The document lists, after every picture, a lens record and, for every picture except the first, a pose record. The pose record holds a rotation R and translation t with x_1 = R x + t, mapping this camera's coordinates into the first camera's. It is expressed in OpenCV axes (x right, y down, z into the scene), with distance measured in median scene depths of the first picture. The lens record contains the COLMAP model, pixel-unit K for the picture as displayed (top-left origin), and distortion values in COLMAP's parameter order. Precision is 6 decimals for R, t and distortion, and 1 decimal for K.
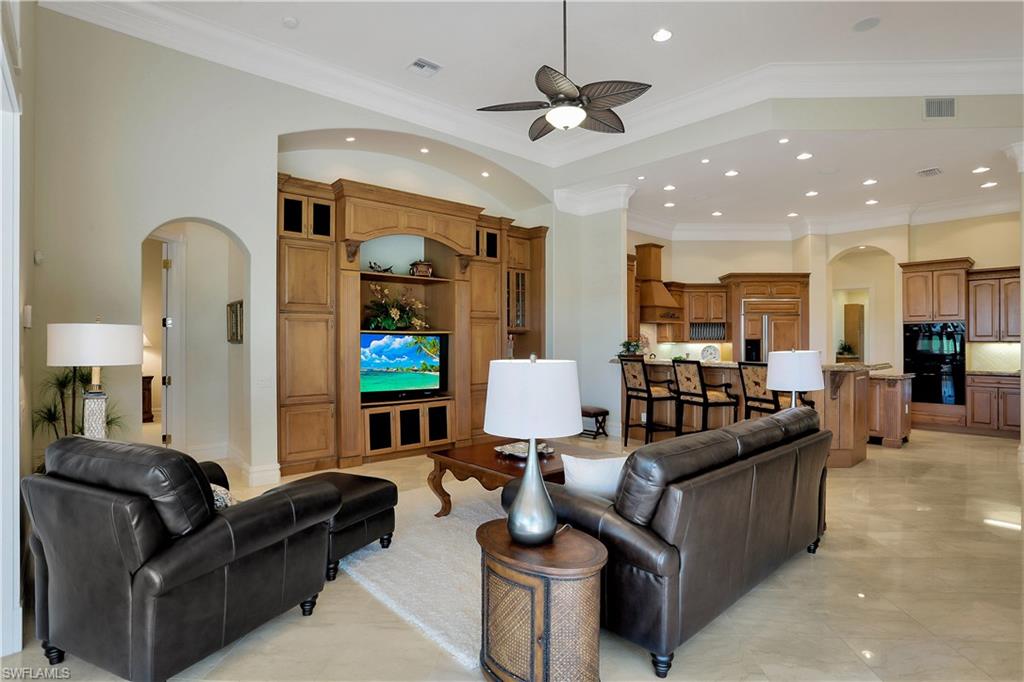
lens RADIAL K [[518.2, 0, 486.5], [0, 518.2, 332.9], [0, 0, 1]] dist [-0.055957, 0.008220]
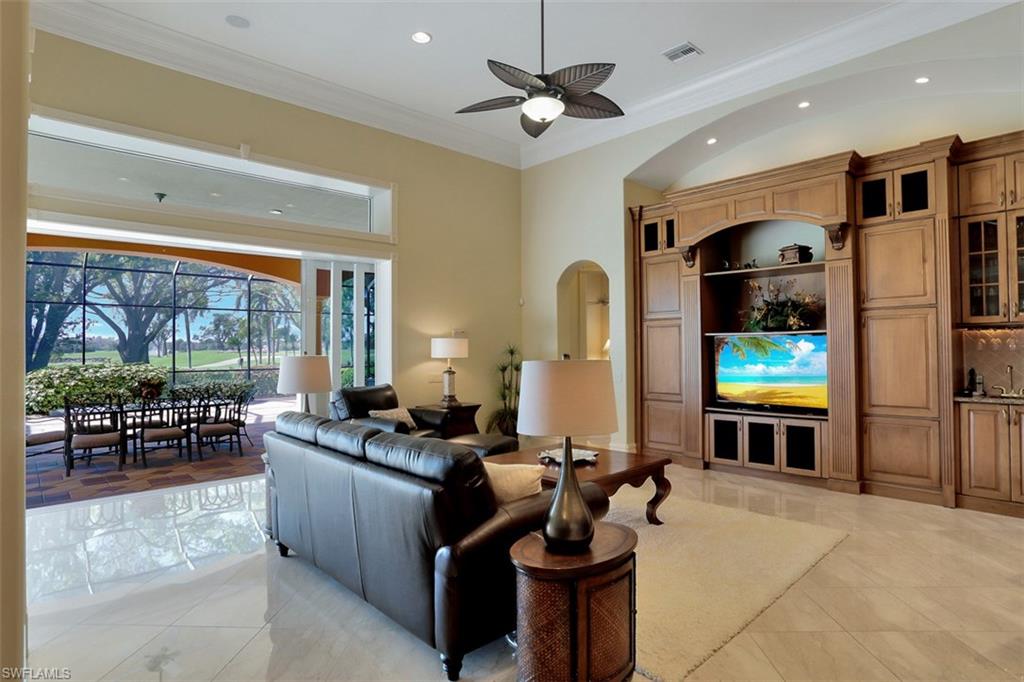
lens RADIAL K [[499.1, 0, 512.0], [0, 499.1, 341.0], [0, 0, 1]] dist [-0.094435, 0.034783]
pose [[0.071323, -0.006126, -0.997434, 0.642431], [0.023013, 0.999725, -0.004494, 0.004945], [0.997188, -0.022634, 0.071445, 0.534272]]
